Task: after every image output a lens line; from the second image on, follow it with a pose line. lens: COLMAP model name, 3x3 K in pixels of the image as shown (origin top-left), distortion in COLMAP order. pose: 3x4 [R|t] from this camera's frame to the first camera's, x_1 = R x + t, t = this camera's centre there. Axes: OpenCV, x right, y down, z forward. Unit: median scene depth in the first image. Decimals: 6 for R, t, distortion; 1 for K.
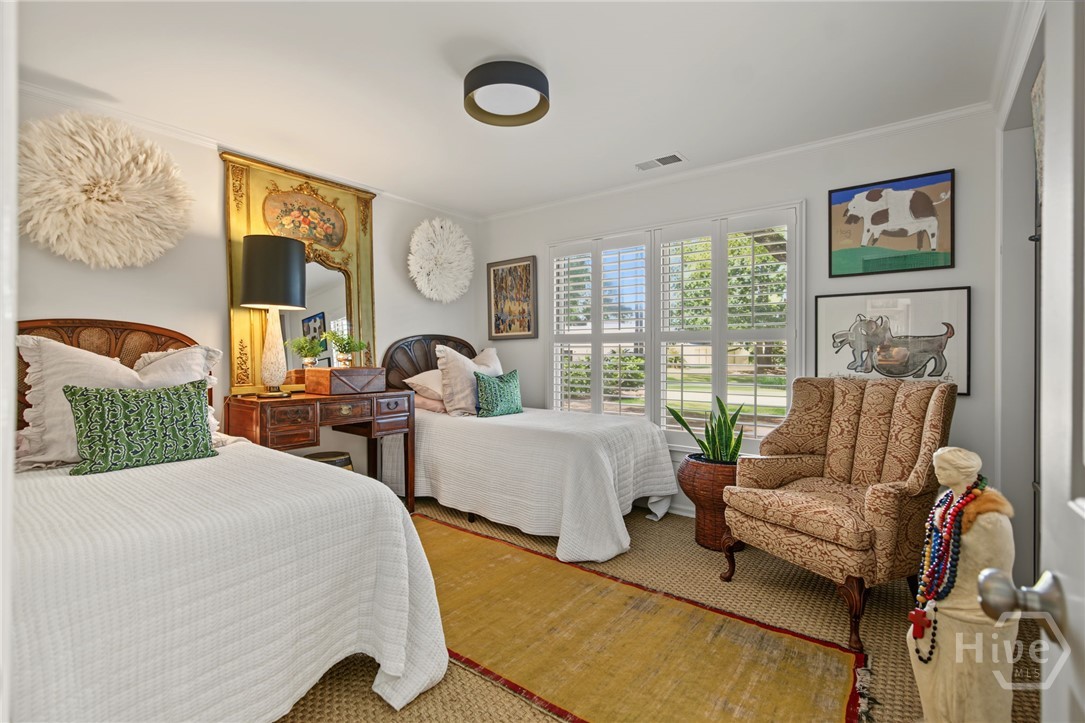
lens RADIAL K [[493.3, 0, 538.5], [0, 493.3, 356.5], [0, 0, 1]] dist [-0.002534, 0.000023]
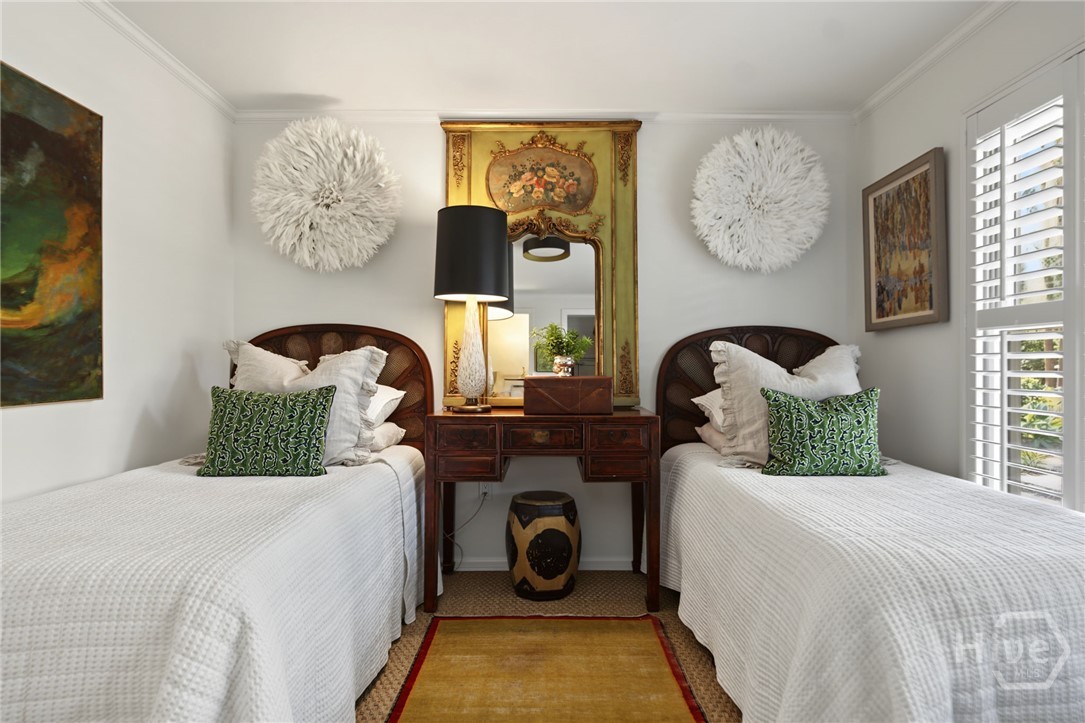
lens RADIAL K [[586.6, 0, 547.1], [0, 586.6, 369.2], [0, 0, 1]] dist [-0.003416, 0.002541]
pose [[0.625409, 0.006883, -0.780266, 0.234867], [-0.004439, 0.999976, 0.005263, 0.007495], [0.780284, 0.000172, 0.625425, 0.430364]]
